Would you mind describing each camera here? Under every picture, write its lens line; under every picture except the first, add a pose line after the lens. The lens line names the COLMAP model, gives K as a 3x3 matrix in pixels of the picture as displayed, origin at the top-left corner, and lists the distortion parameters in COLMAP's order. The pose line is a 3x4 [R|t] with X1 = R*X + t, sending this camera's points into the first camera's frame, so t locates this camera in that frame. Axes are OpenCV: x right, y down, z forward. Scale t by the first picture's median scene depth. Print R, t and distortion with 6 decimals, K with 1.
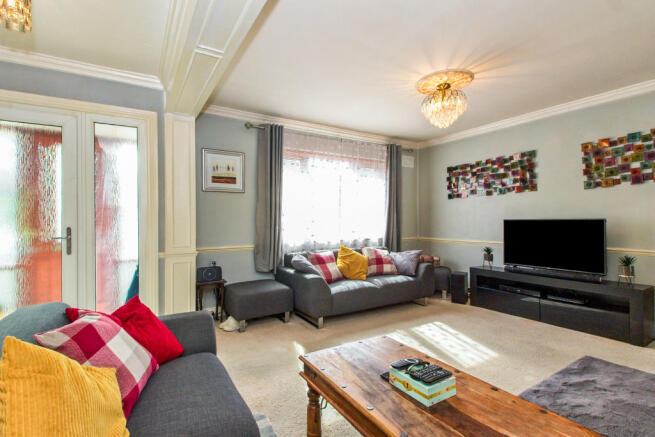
lens RADIAL K [[304.0, 0, 315.6], [0, 304.0, 217.3], [0, 0, 1]] dist [0.038303, -0.024288]
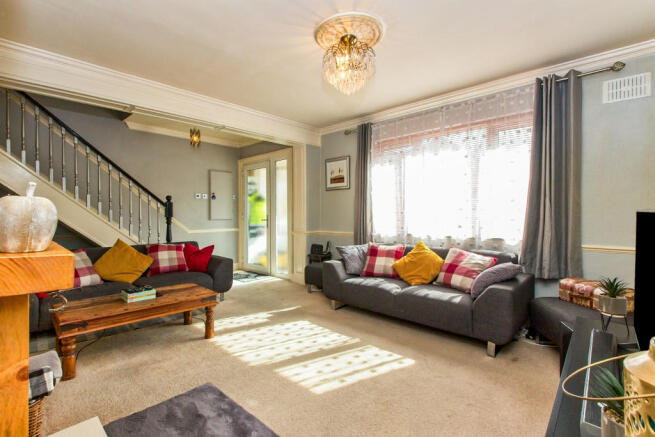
lens RADIAL K [[302.3, 0, 319.9], [0, 302.3, 216.1], [0, 0, 1]] dist [0.024673, -0.000672]
pose [[0.277382, 0.015685, -0.960632, 0.988688], [0.013242, 0.999709, 0.020146, 0.002719], [0.960669, -0.018309, 0.277094, 0.619596]]
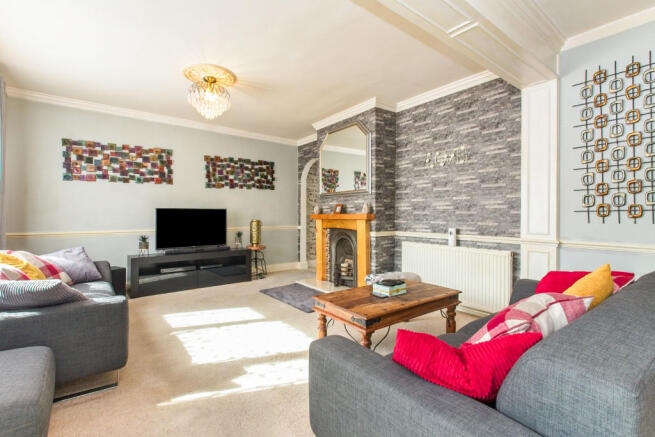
lens RADIAL K [[302.3, 0, 319.9], [0, 302.3, 216.1], [0, 0, 1]] dist [0.024673, -0.000672]
pose [[-0.113733, 0.002449, 0.993508, -0.579414], [-0.011681, 0.999925, -0.003802, 0.038020], [-0.993443, -0.012037, -0.113696, 0.644308]]
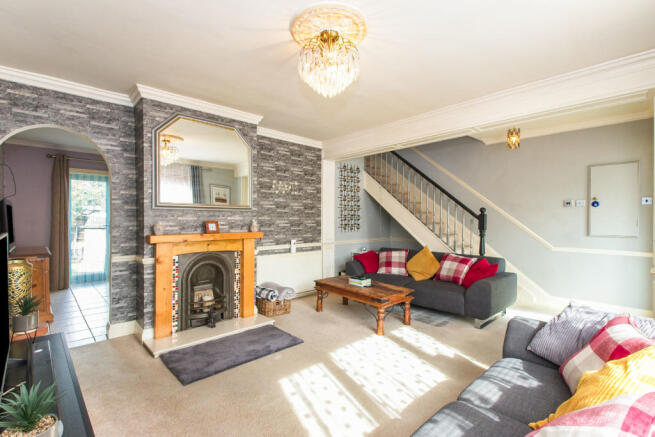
lens RADIAL K [[302.3, 0, 319.9], [0, 302.3, 216.1], [0, 0, 1]] dist [0.024673, -0.000672]
pose [[-0.977661, 0.001210, -0.210184, 0.506274], [0.005848, 0.999753, -0.021447, -0.008365], [0.210106, -0.022197, -0.977427, 1.451278]]
